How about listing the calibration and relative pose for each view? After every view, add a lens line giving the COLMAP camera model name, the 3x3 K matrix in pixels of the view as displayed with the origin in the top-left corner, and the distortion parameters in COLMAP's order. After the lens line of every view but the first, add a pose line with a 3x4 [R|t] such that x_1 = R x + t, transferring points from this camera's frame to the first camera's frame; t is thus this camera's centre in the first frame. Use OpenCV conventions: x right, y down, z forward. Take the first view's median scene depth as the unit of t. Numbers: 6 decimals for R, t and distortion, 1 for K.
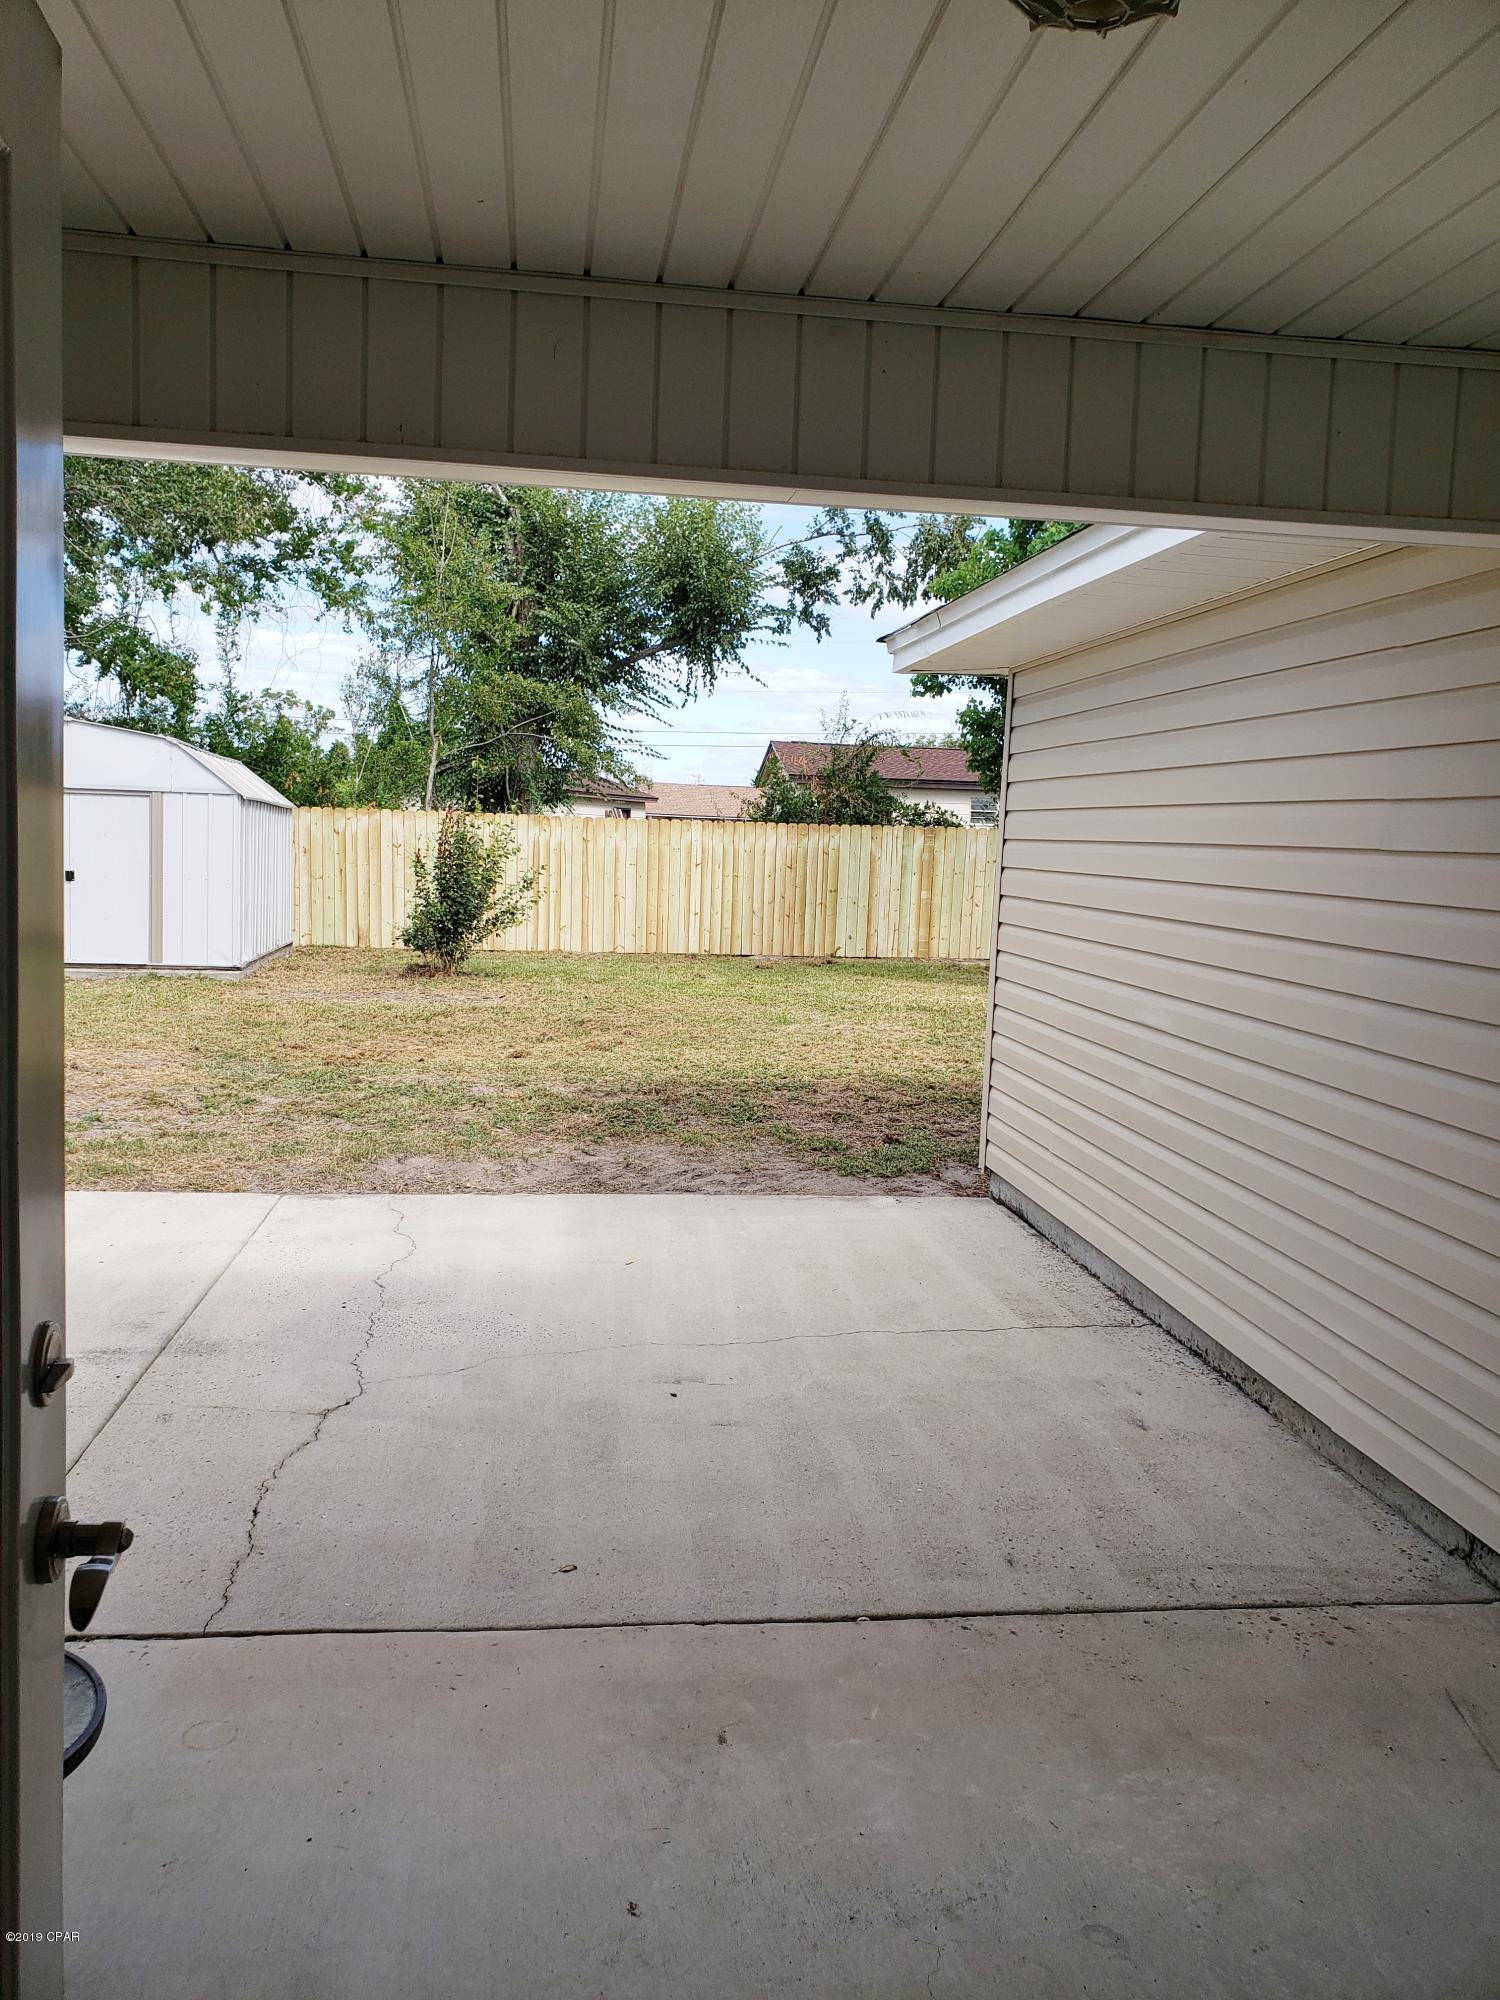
lens RADIAL K [[1558.0, 0, 748.6], [0, 1558.0, 1002.4], [0, 0, 1]] dist [0.001431, -0.002256]
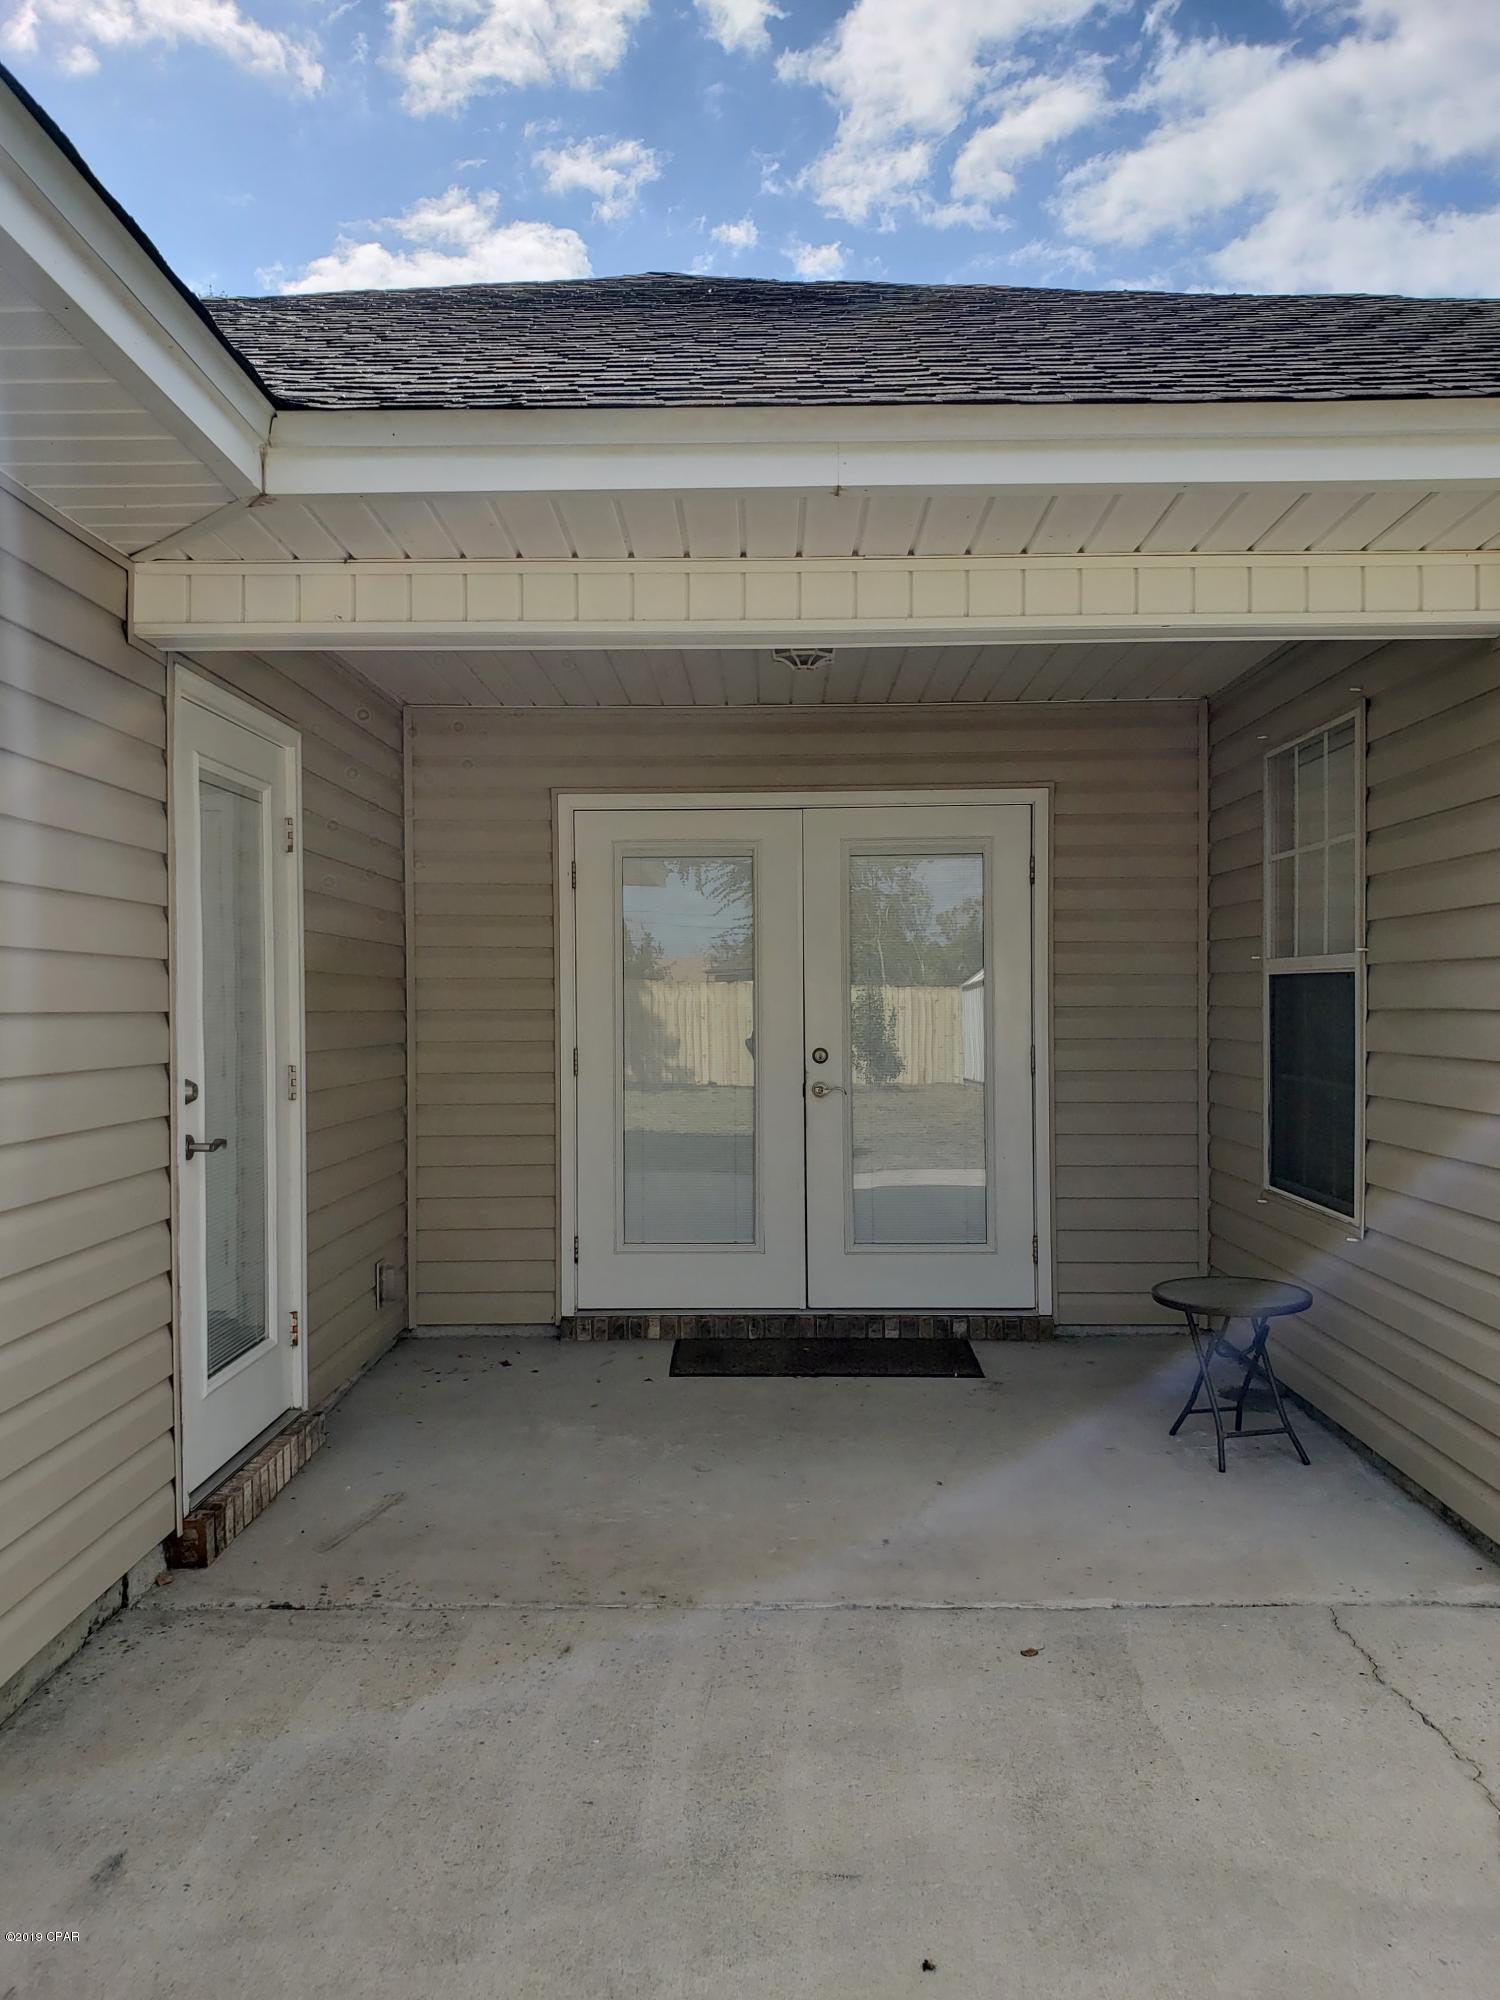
lens RADIAL K [[1558.0, 0, 749.5], [0, 1558.0, 1000.4], [0, 0, 1]] dist [0.001431, -0.002256]
pose [[-0.988464, -0.032615, 0.147902, -0.024105], [-0.016374, 0.993827, 0.109724, -0.048688], [-0.150568, 0.106037, -0.982897, 0.639714]]
